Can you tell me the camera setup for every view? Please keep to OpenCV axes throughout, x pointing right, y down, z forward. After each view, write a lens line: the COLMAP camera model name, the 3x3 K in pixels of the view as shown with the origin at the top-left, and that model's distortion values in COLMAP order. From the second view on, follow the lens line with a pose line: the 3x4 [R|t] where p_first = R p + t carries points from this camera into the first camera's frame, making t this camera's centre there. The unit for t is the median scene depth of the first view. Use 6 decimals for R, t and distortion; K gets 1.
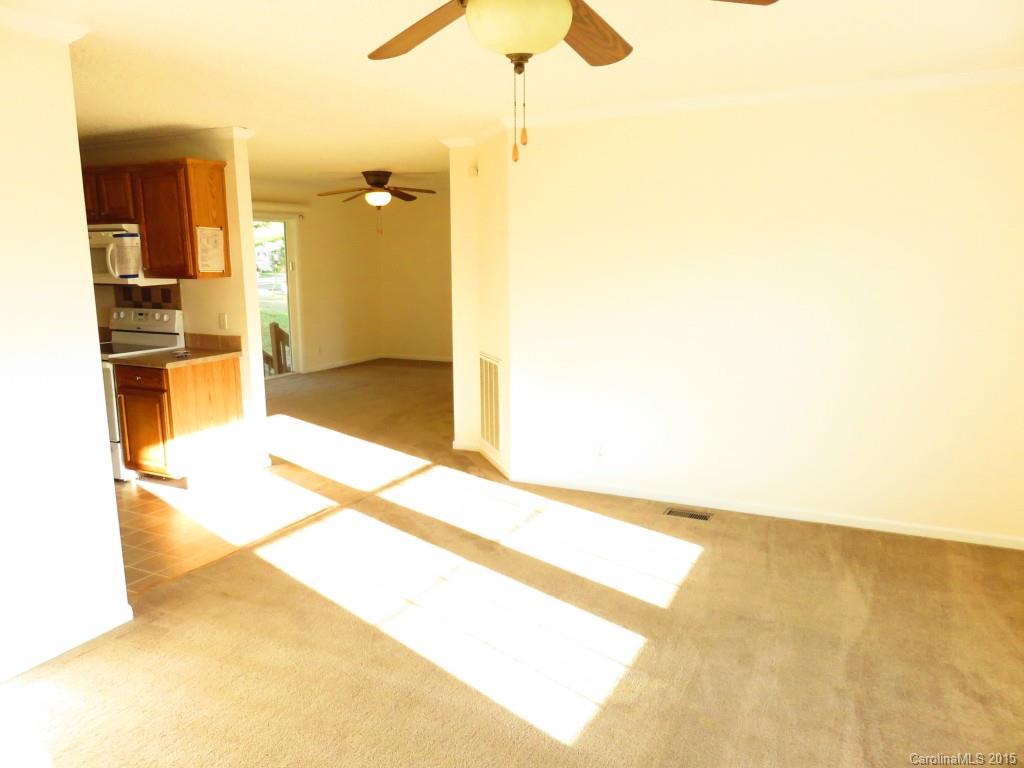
lens RADIAL K [[766.9, 0, 512.6], [0, 766.9, 381.5], [0, 0, 1]] dist [-0.020325, 0.008932]
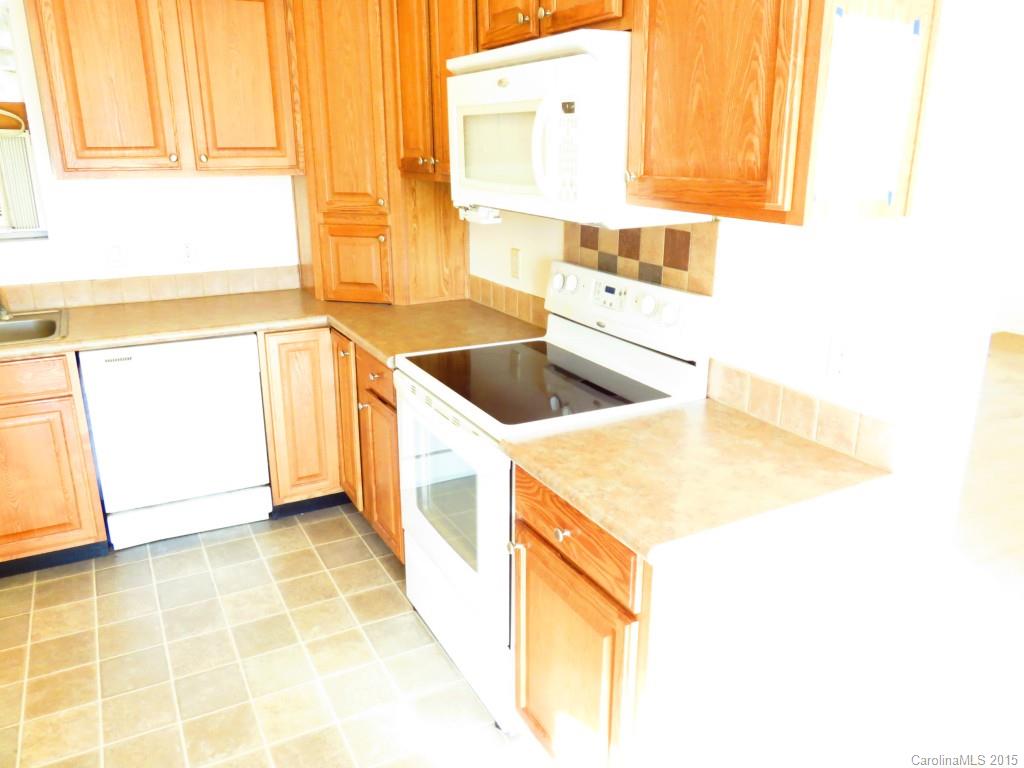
lens RADIAL K [[766.9, 0, 515.2], [0, 766.9, 383.8], [0, 0, 1]] dist [-0.020325, 0.008932]
pose [[0.819750, 0.179657, -0.543814, -0.321532], [-0.106387, 0.980767, 0.163642, -0.106936], [0.562754, -0.076291, 0.823096, 0.682414]]
